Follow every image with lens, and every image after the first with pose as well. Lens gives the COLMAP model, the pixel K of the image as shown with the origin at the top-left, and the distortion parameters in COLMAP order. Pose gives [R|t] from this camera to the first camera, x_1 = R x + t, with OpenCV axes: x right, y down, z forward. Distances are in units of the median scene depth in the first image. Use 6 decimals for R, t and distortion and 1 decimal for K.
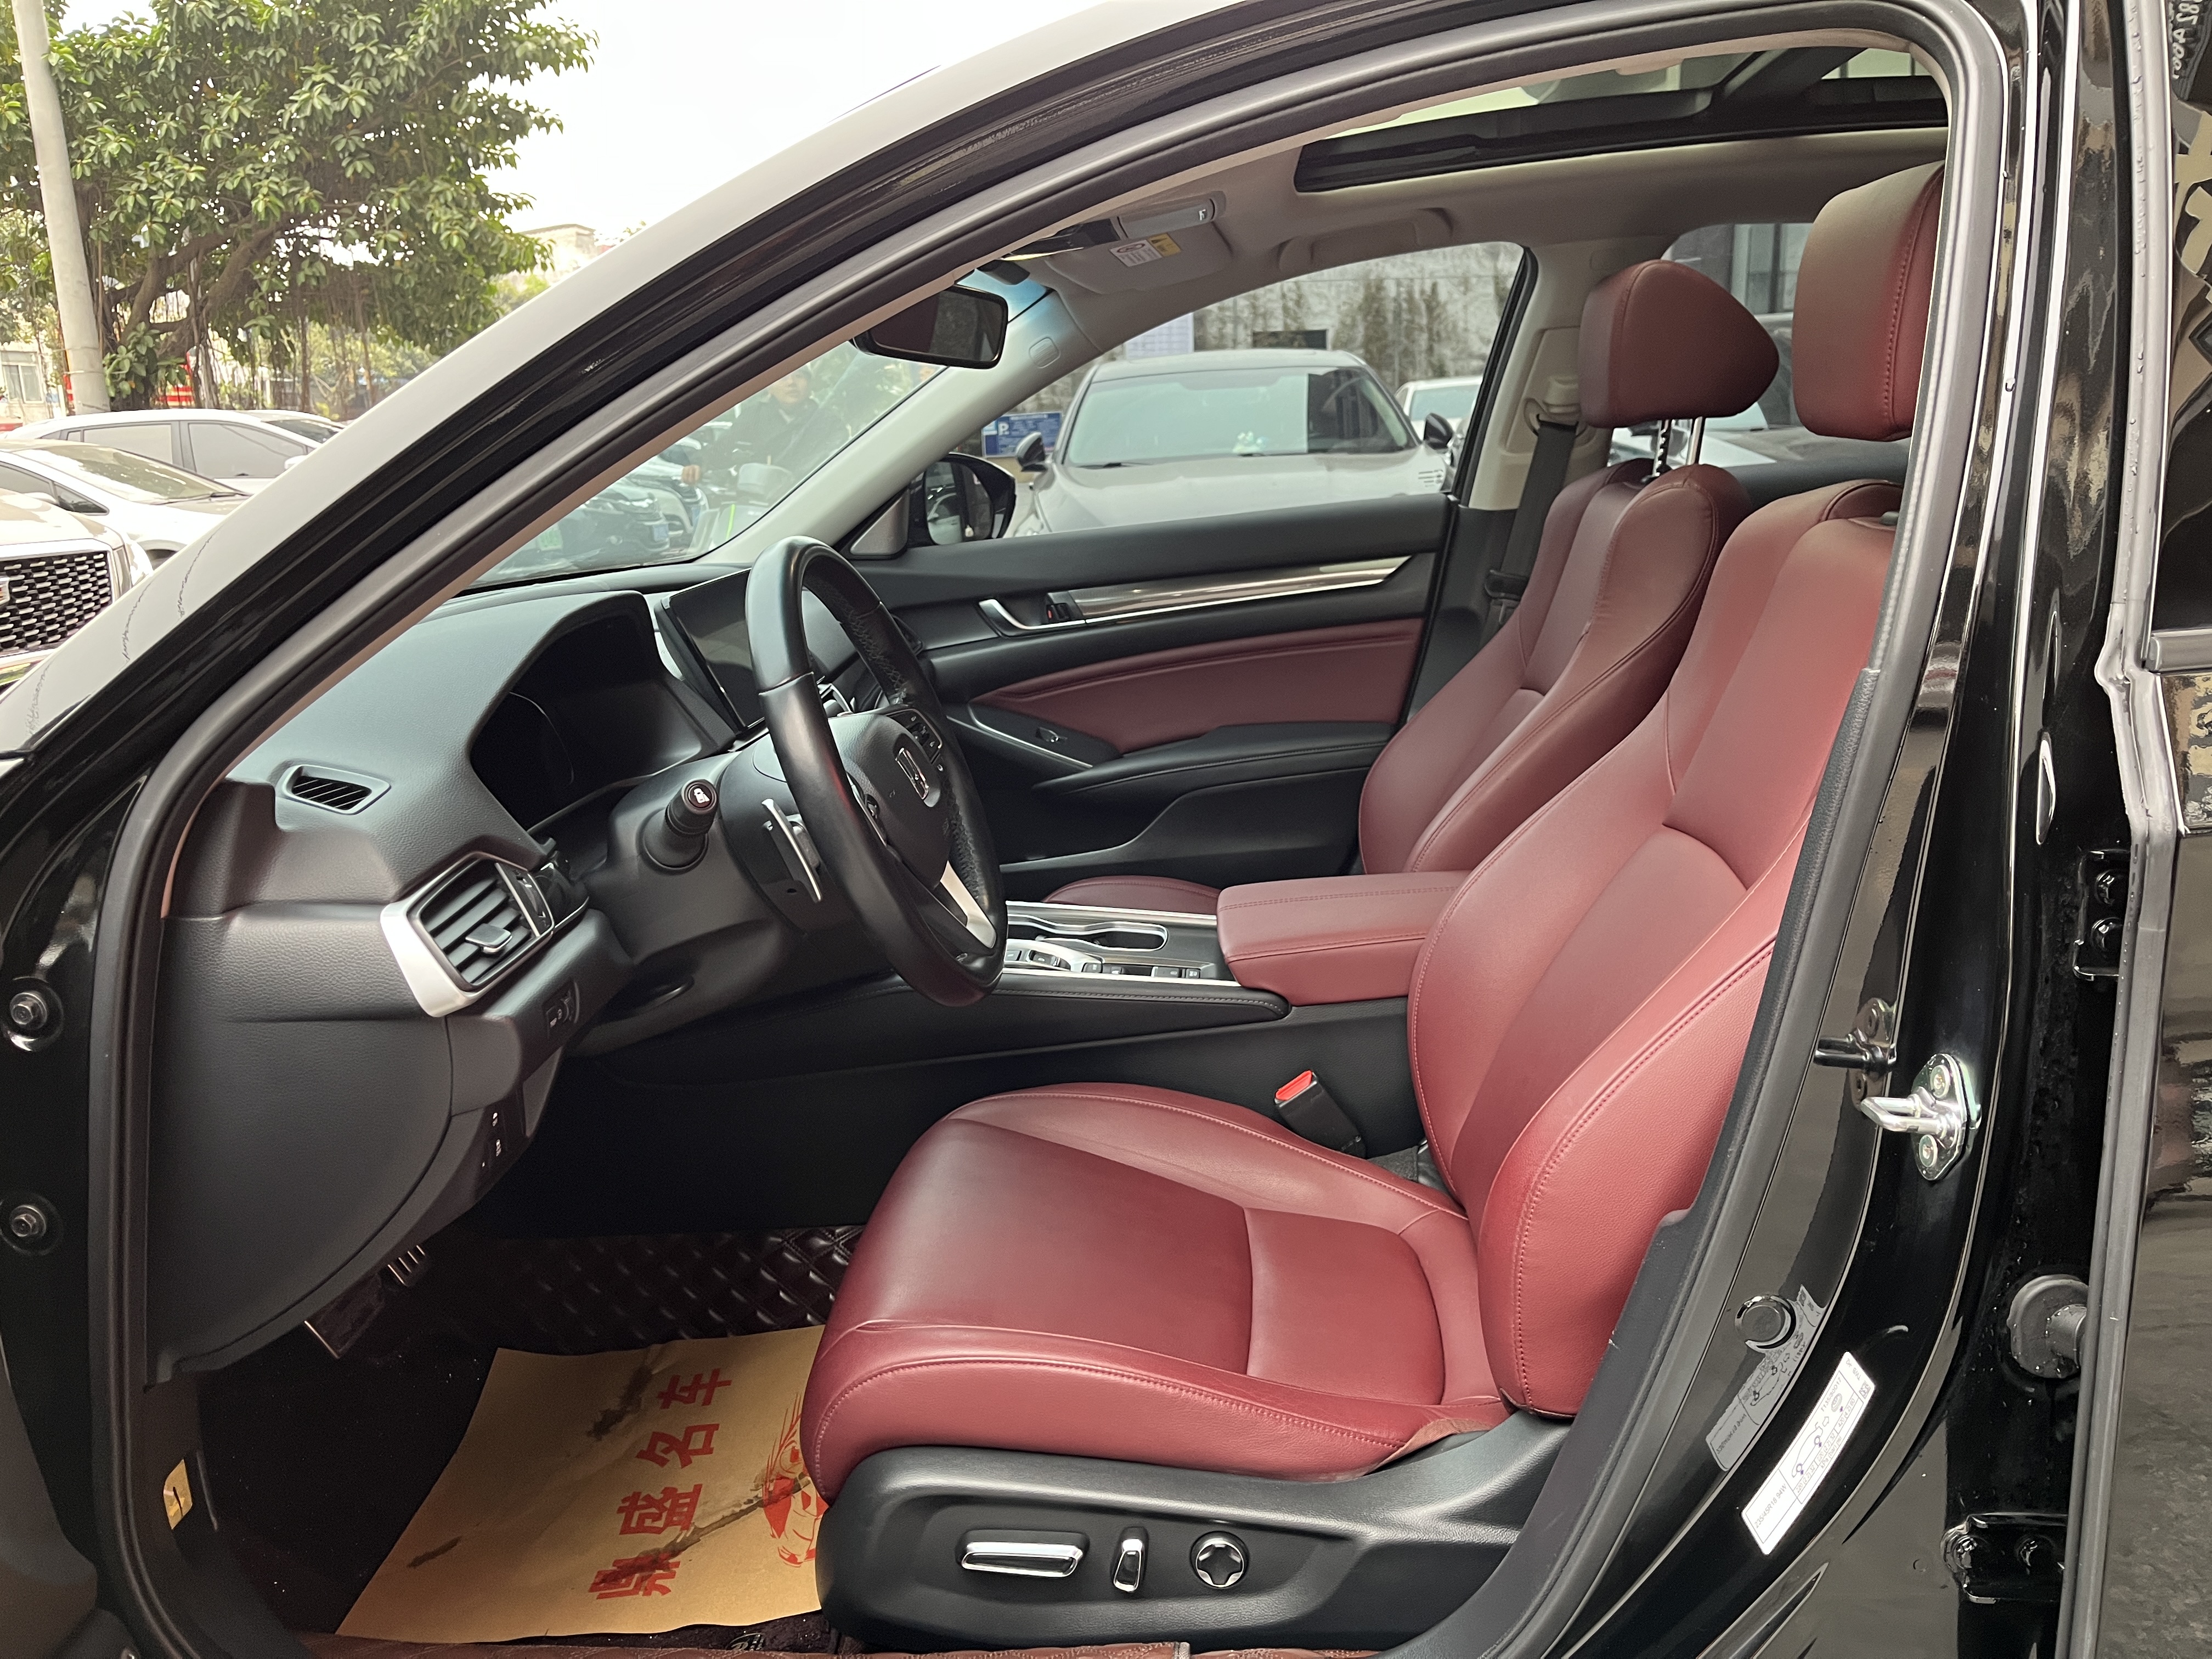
lens RADIAL K [[1670.7, 0, 1113.3], [0, 1670.7, 840.8], [0, 0, 1]] dist [0.025803, -0.065335]
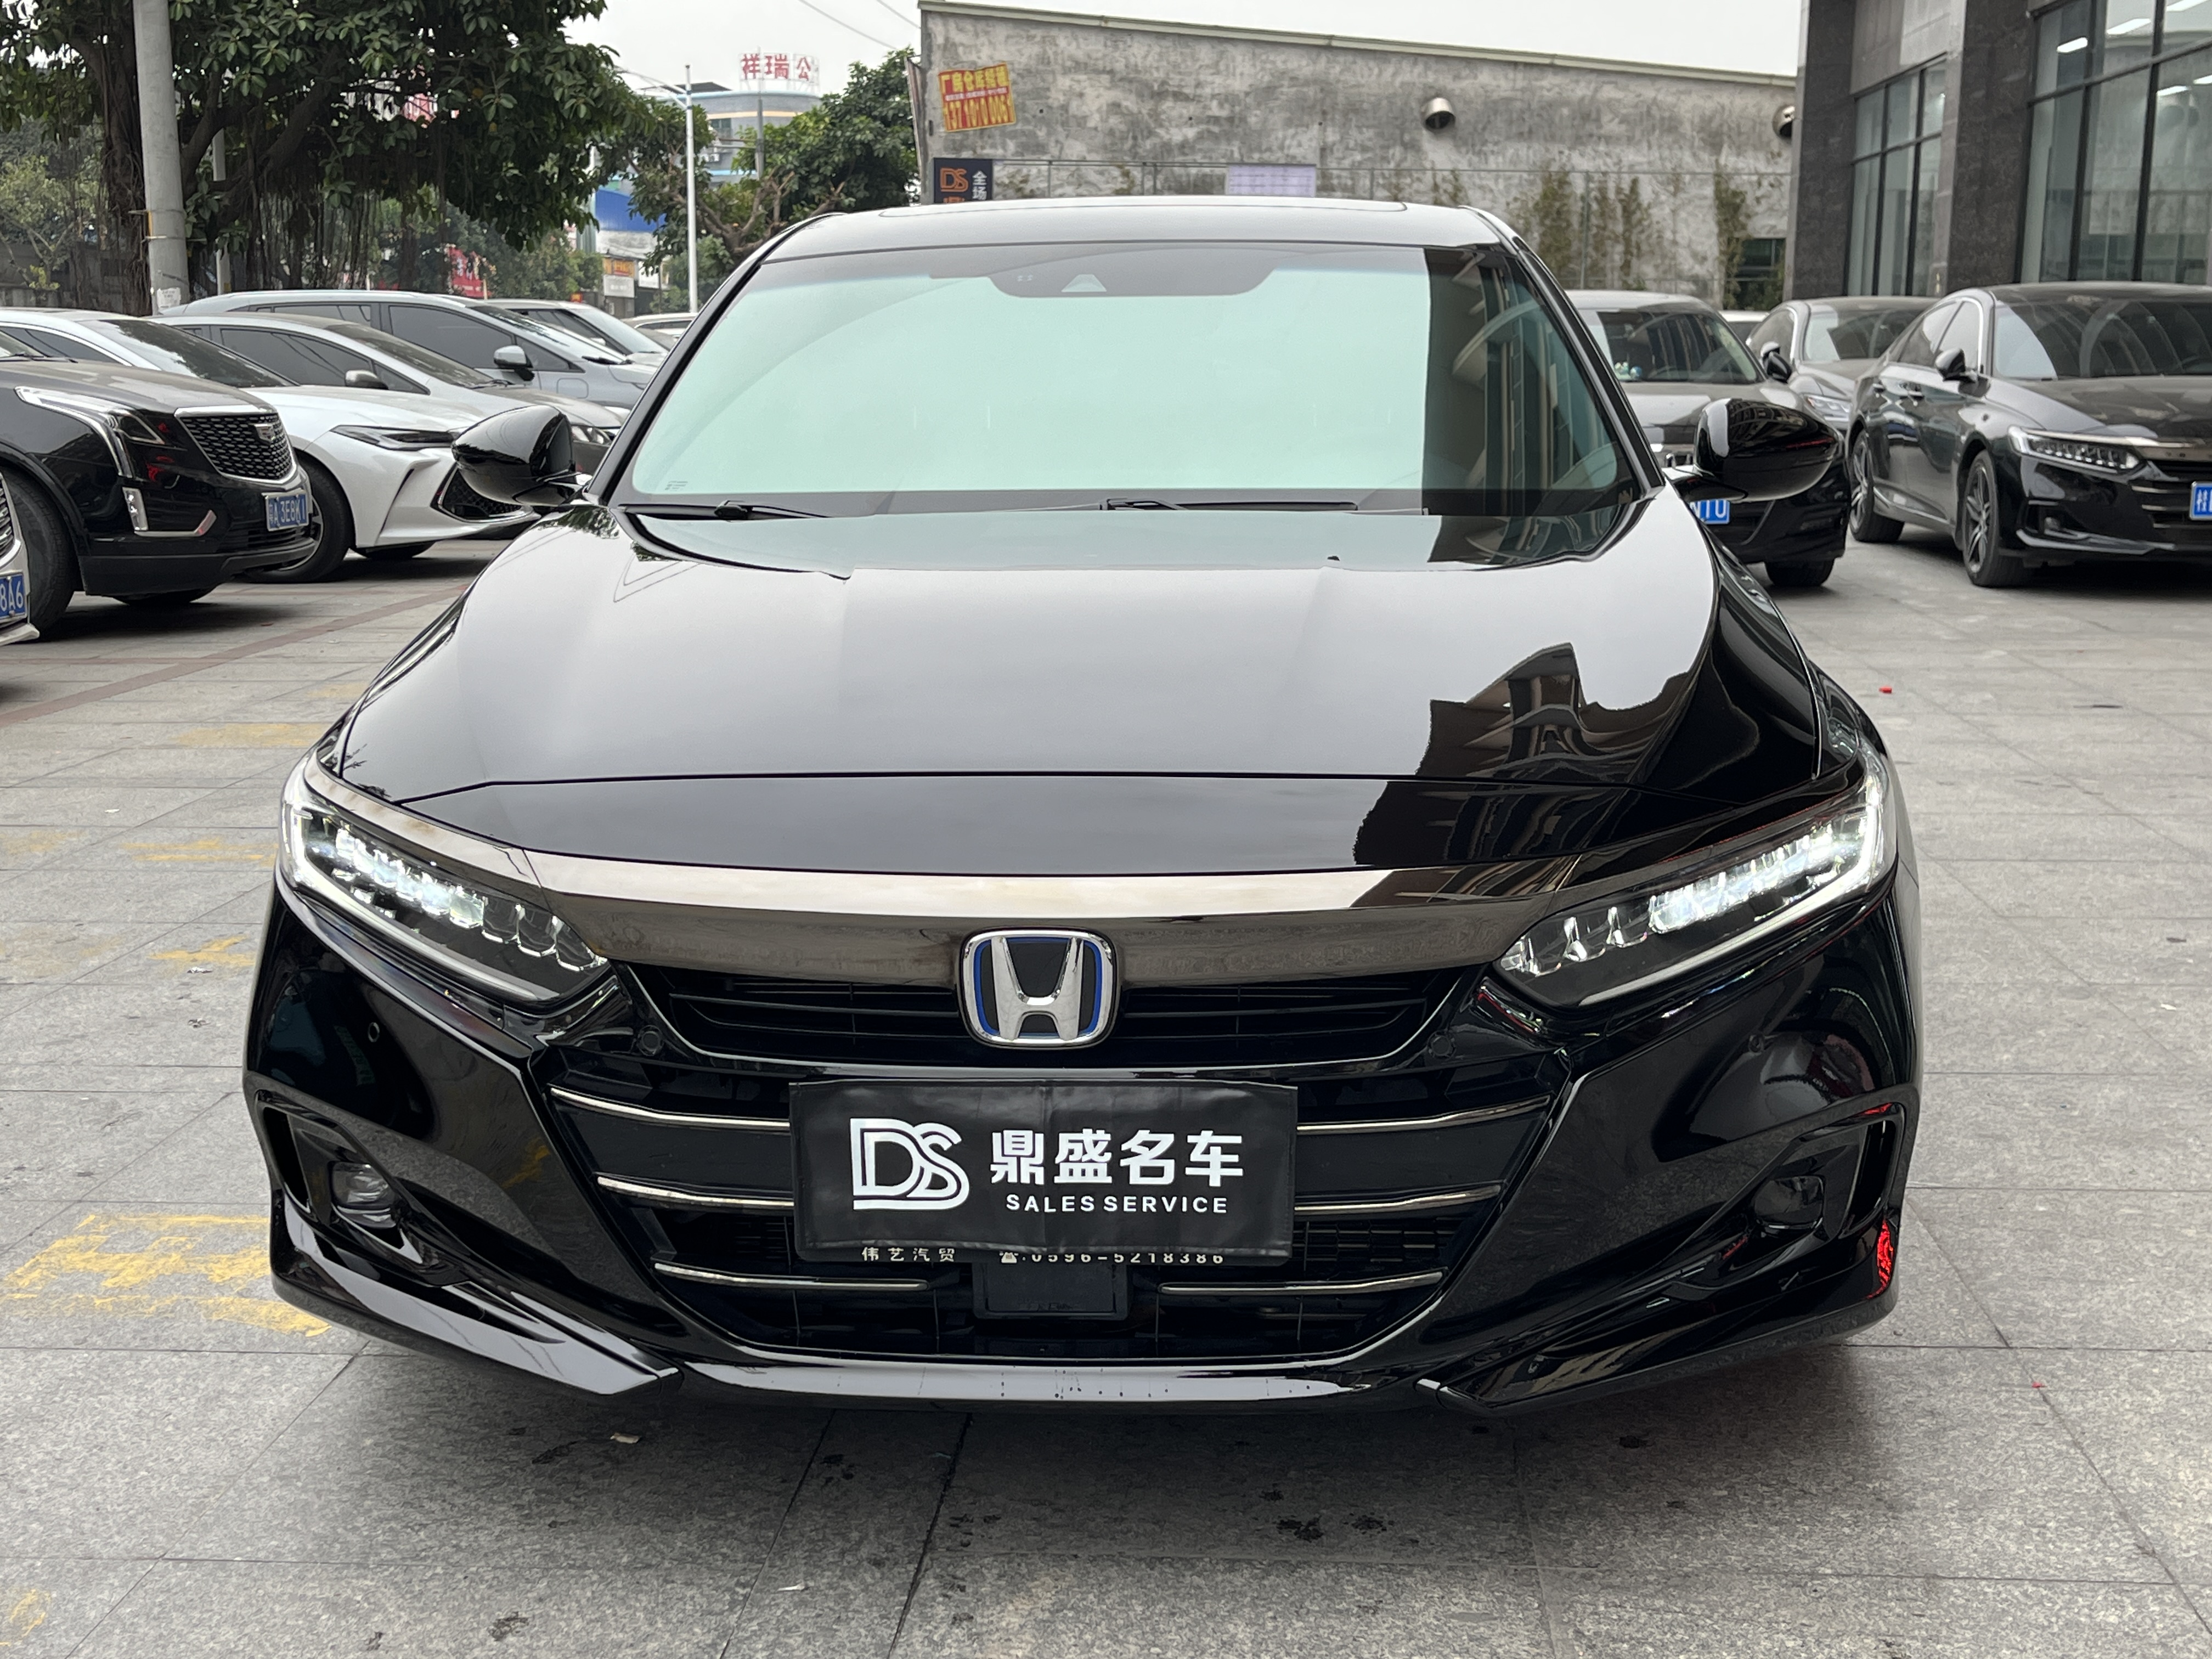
lens RADIAL K [[2642.7, 0, 1112.8], [0, 2642.7, 823.4], [0, 0, 1]] dist [0.035911, 0.000000]
pose [[0.999062, 0.036796, 0.022832, -0.069686], [-0.035220, 0.997202, -0.065934, 0.050765], [-0.025194, 0.065068, 0.997563, -0.195168]]
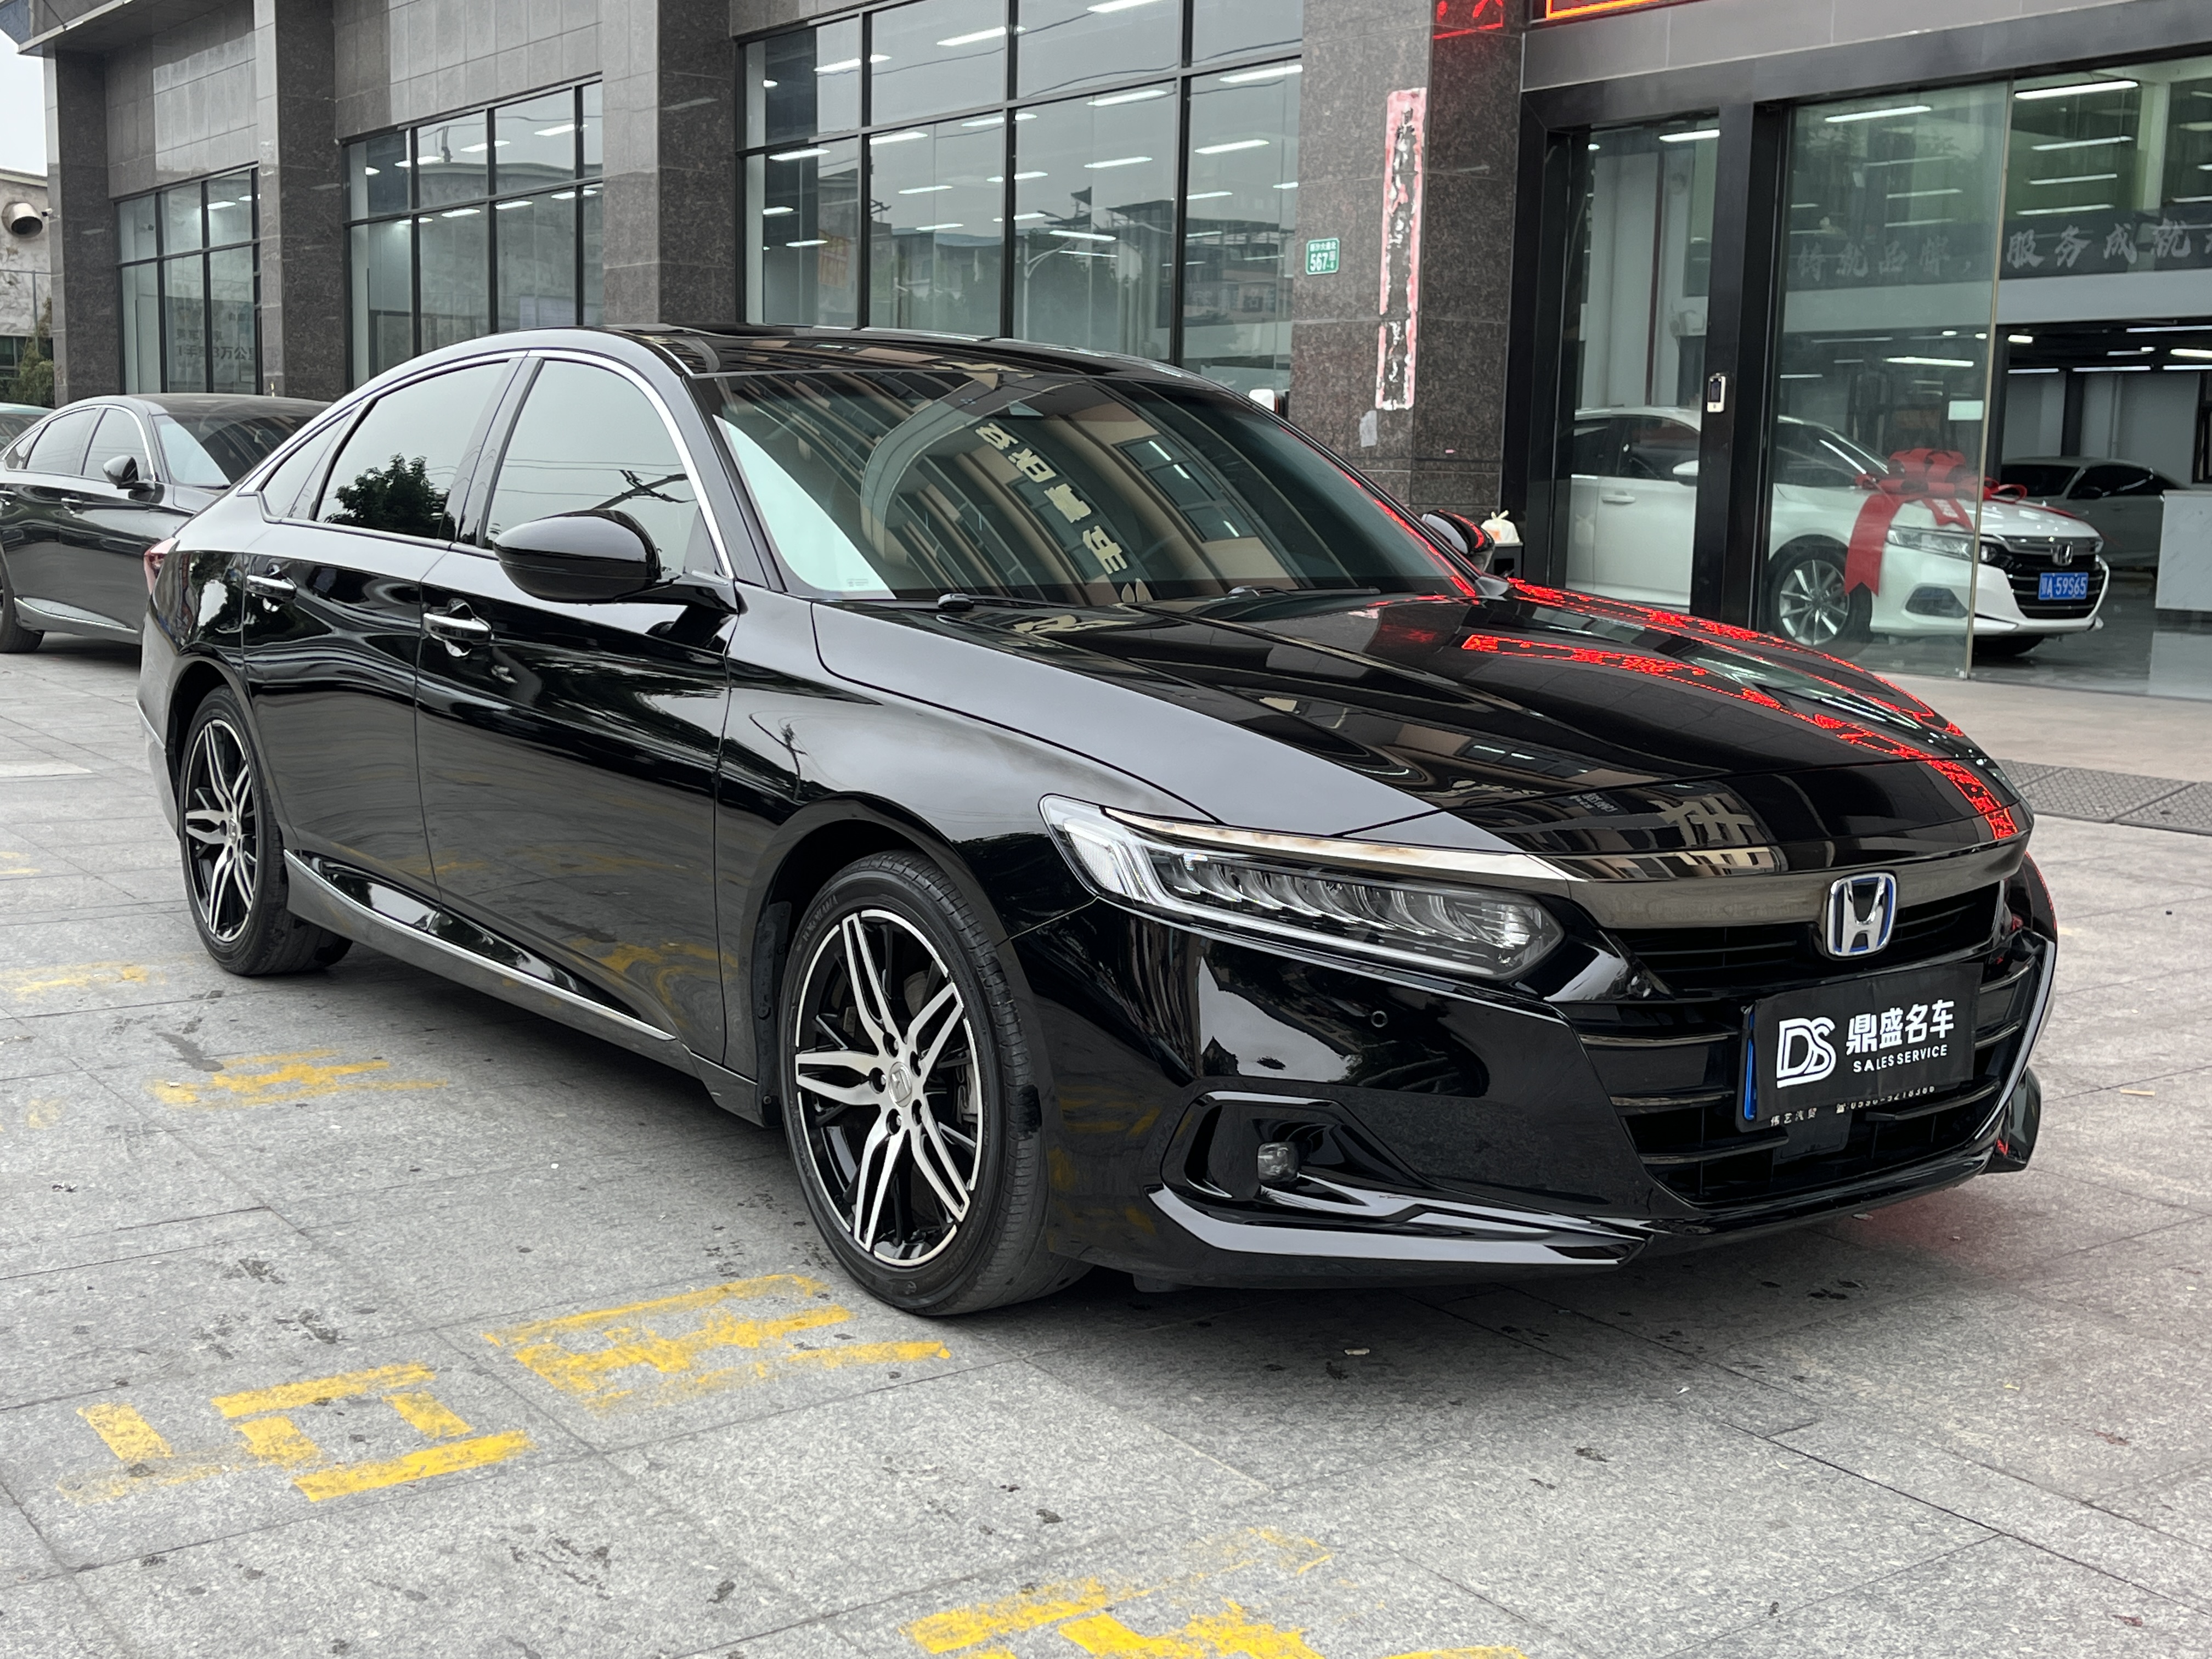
lens RADIAL K [[2642.7, 0, 1101.5], [0, 2642.7, 845.7], [0, 0, 1]] dist [0.035911, 0.000000]
pose [[0.757672, -0.038364, 0.651507, -0.163140], [0.110050, 0.991486, -0.069599, 0.051861], [-0.643290, 0.124431, 0.755443, -0.182278]]
